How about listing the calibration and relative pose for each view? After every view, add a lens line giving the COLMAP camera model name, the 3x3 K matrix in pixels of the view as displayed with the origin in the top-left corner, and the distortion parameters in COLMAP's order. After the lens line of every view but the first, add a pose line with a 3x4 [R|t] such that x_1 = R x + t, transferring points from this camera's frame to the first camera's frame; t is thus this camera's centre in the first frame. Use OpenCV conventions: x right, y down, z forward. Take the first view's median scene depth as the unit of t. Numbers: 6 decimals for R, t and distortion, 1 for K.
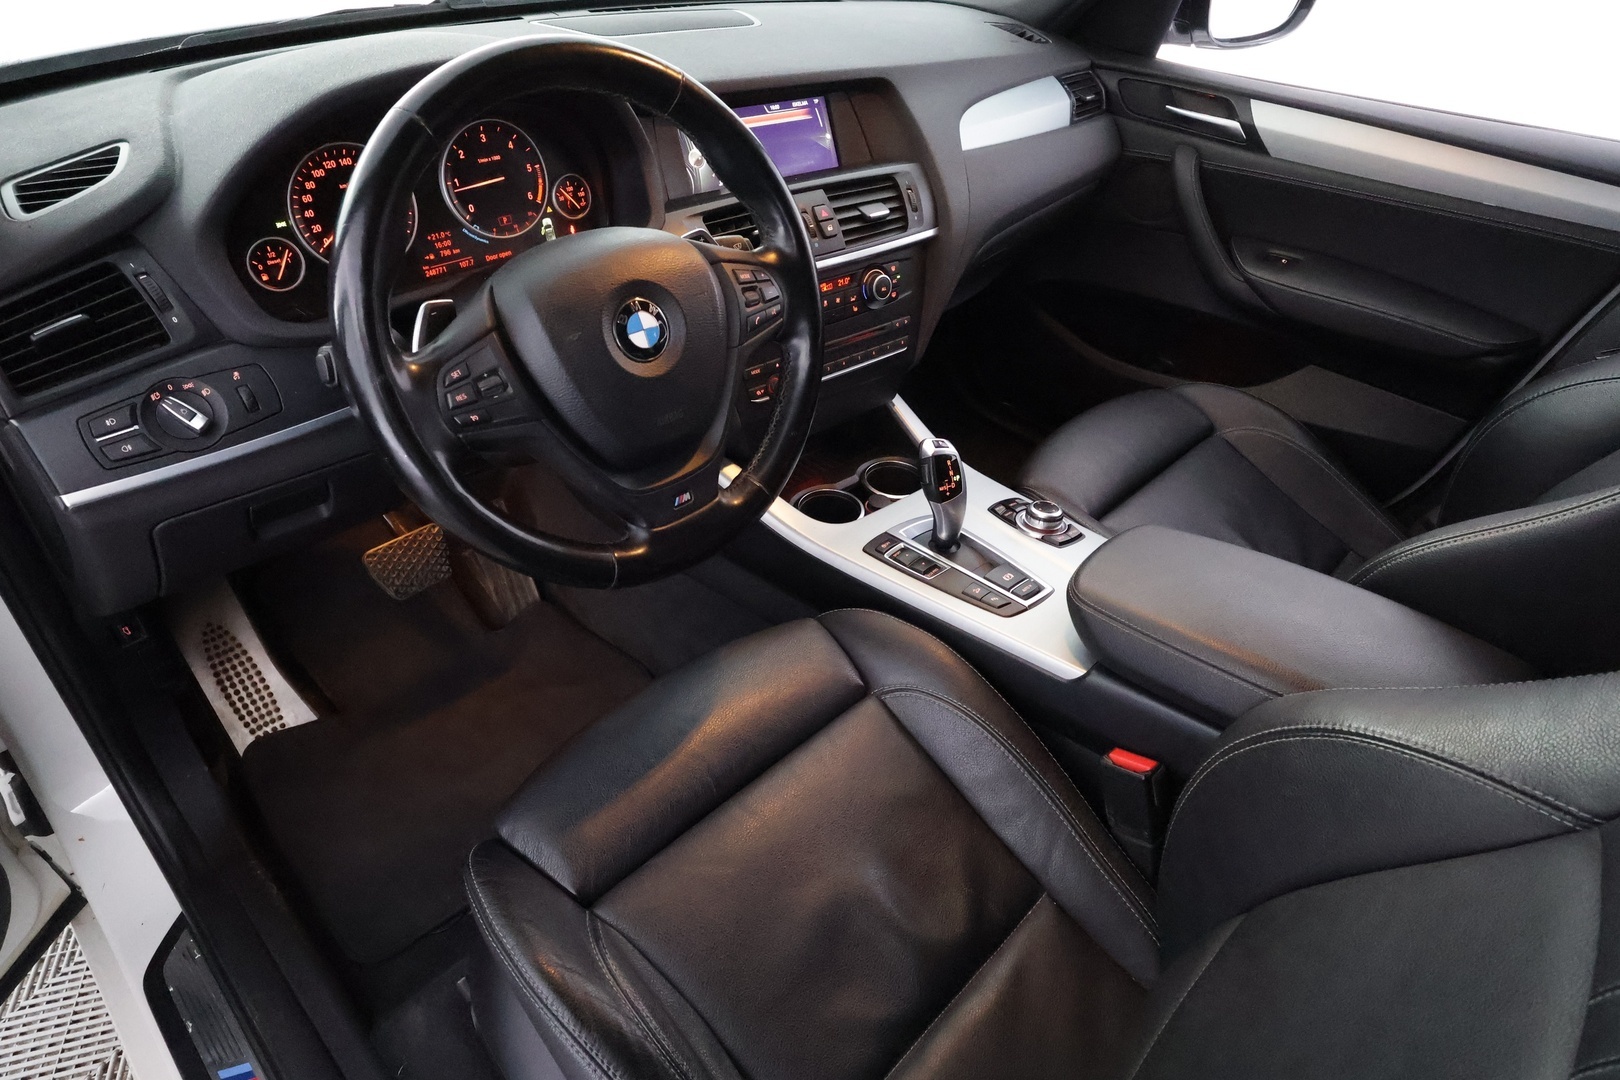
lens RADIAL K [[918.1, 0, 810.0], [0, 918.1, 540.0], [0, 0, 1]] dist [-0.005832, 0.000095]
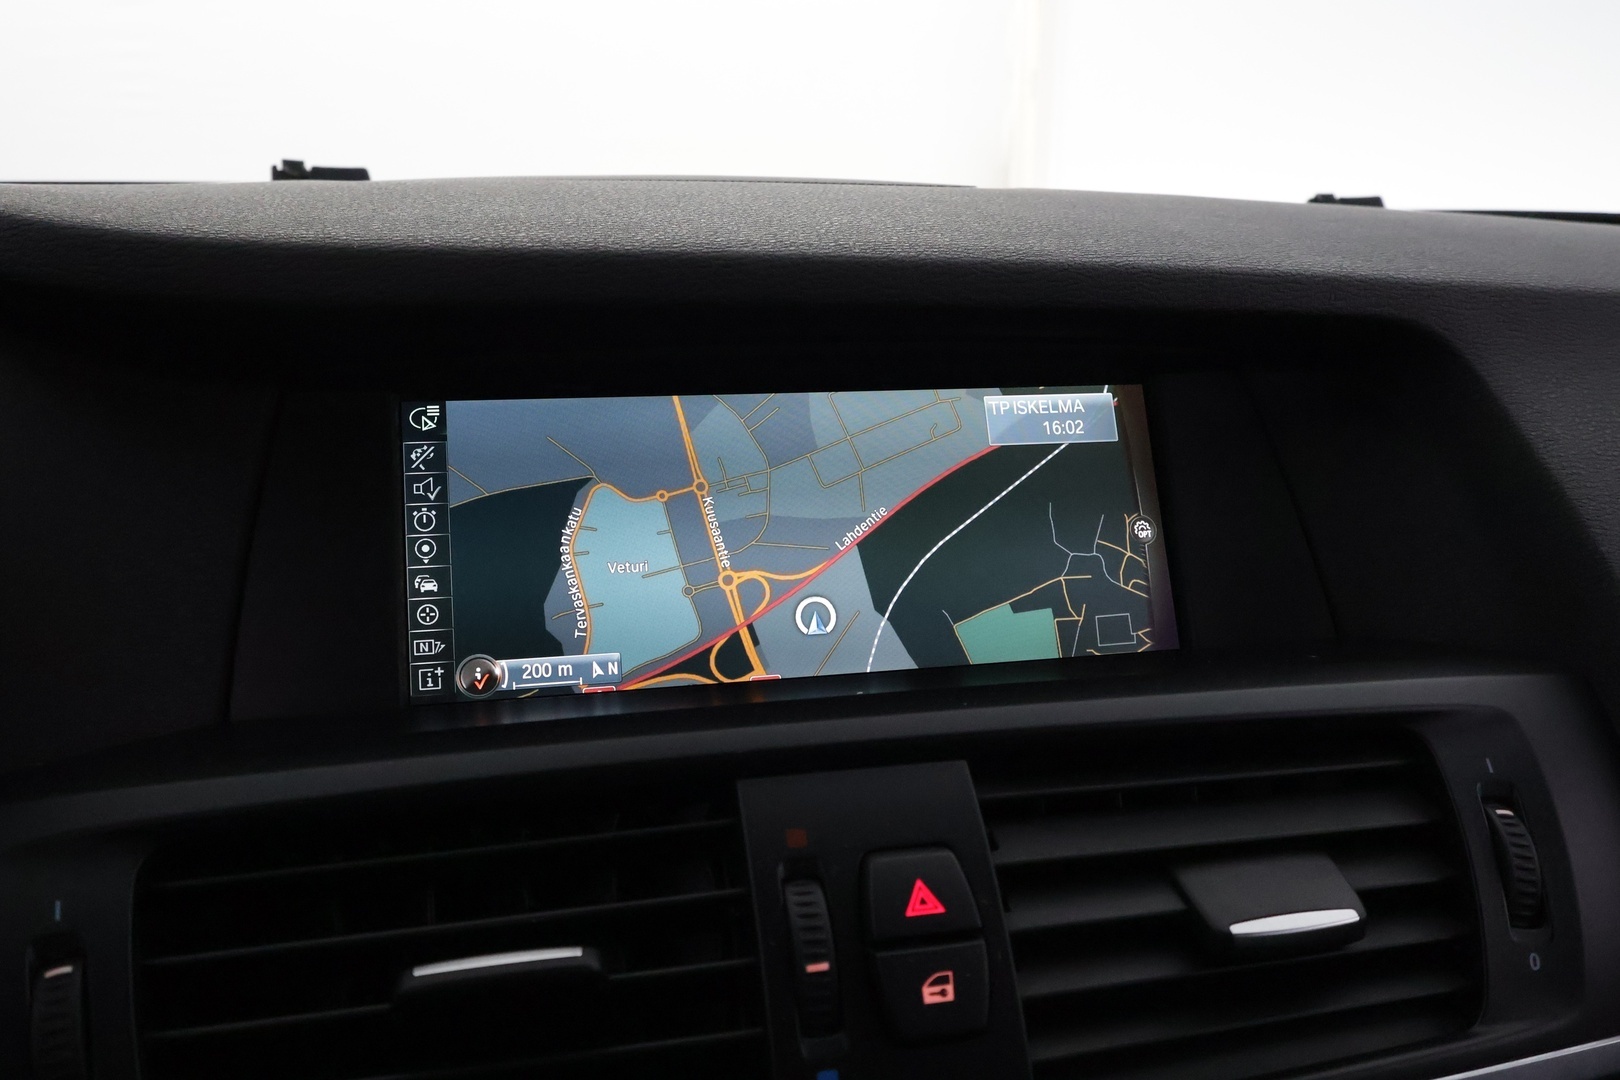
lens RADIAL K [[1273.1, 0, 799.3], [0, 1273.1, 549.1], [0, 0, 1]] dist [-0.002333, 0.003547]
pose [[0.887545, 0.069677, -0.455422, 0.097811], [-0.249426, 0.903775, -0.347819, -0.310456], [0.387364, 0.422299, 0.819520, 0.724698]]
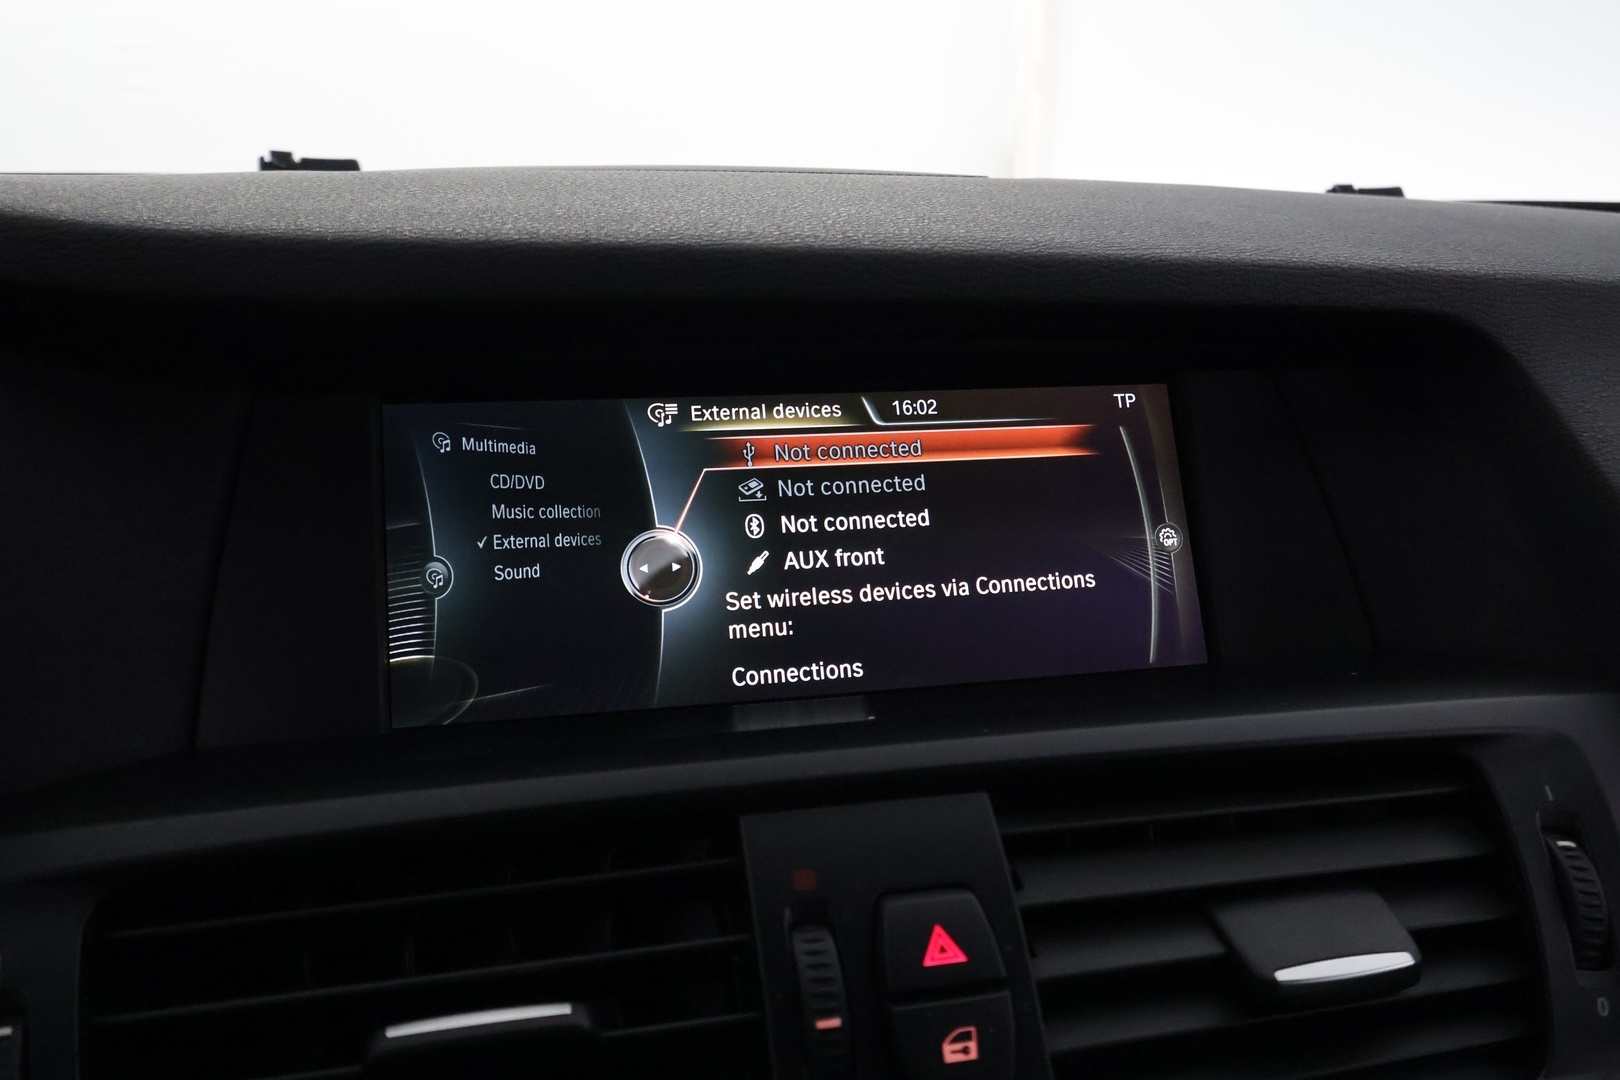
lens RADIAL K [[1279.3, 0, 803.8], [0, 1279.3, 537.7], [0, 0, 1]] dist [0.004777, 0.002382]
pose [[0.888459, 0.064938, -0.454340, 0.088843], [-0.246669, 0.902371, -0.353385, -0.319503], [0.387035, 0.426040, 0.817737, 0.737093]]
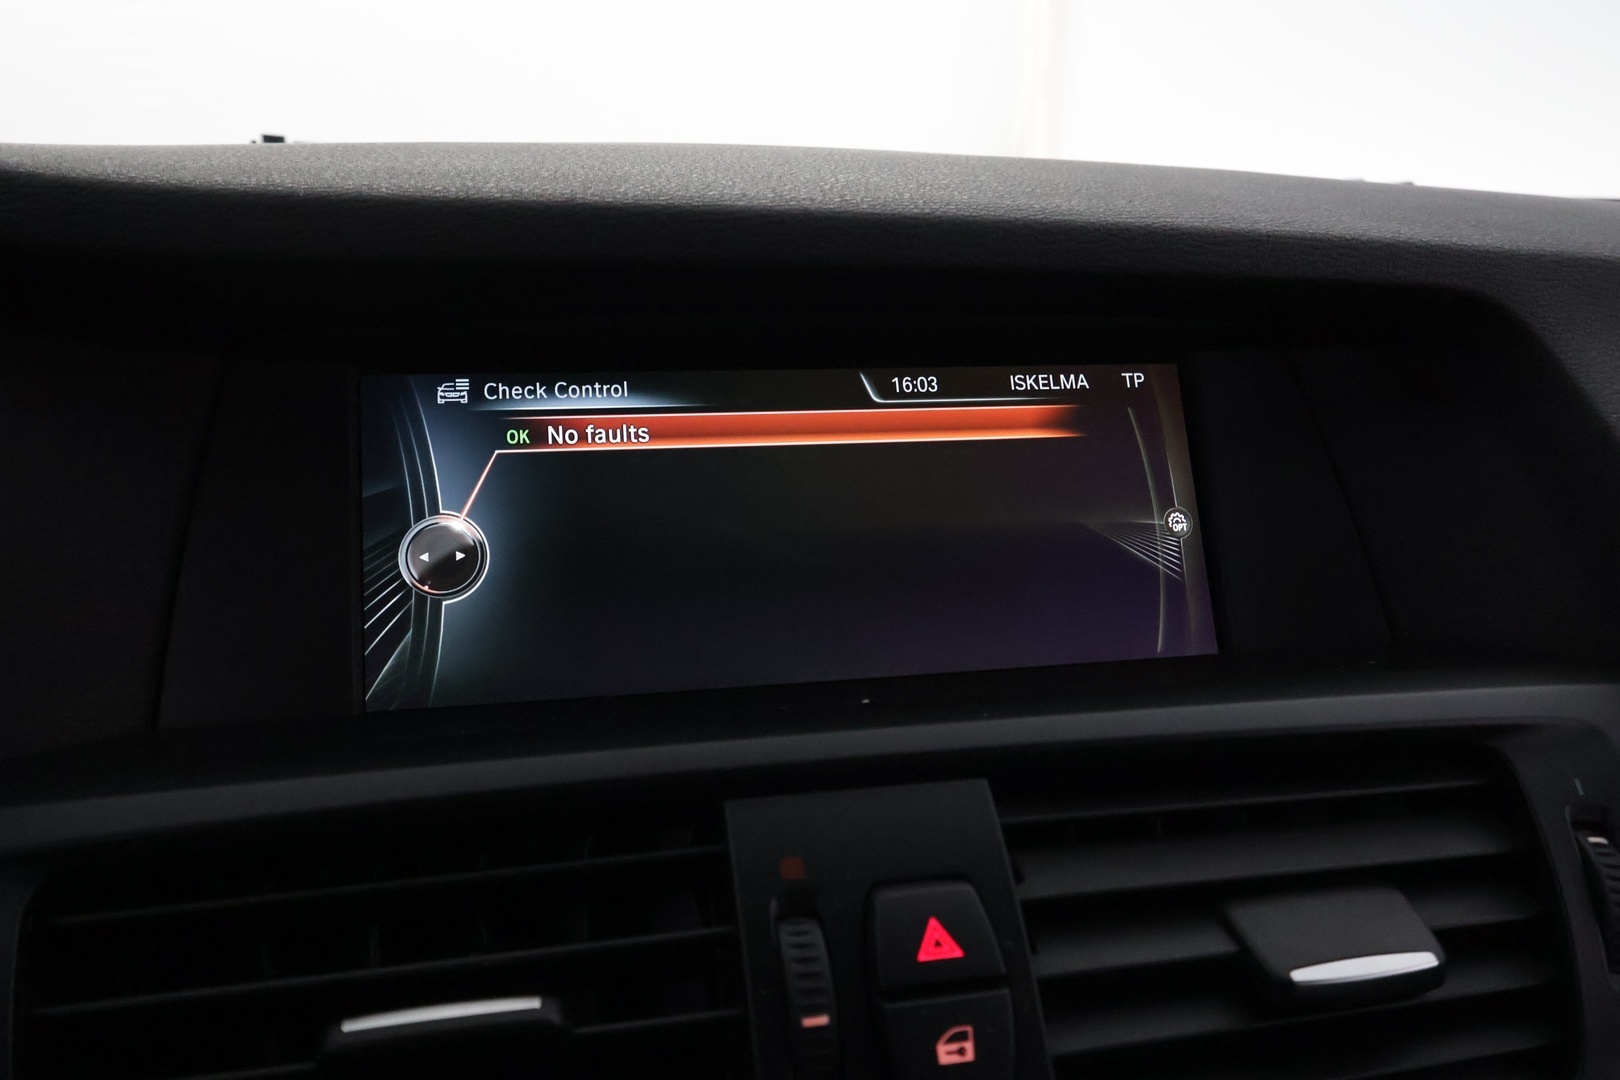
lens RADIAL K [[1278.0, 0, 805.2], [0, 1278.0, 534.9], [0, 0, 1]] dist [0.004176, 0.005279]
pose [[0.887049, 0.068300, -0.456595, 0.085544], [-0.254432, 0.897575, -0.360032, -0.318713], [0.385238, 0.435539, 0.813571, 0.751010]]
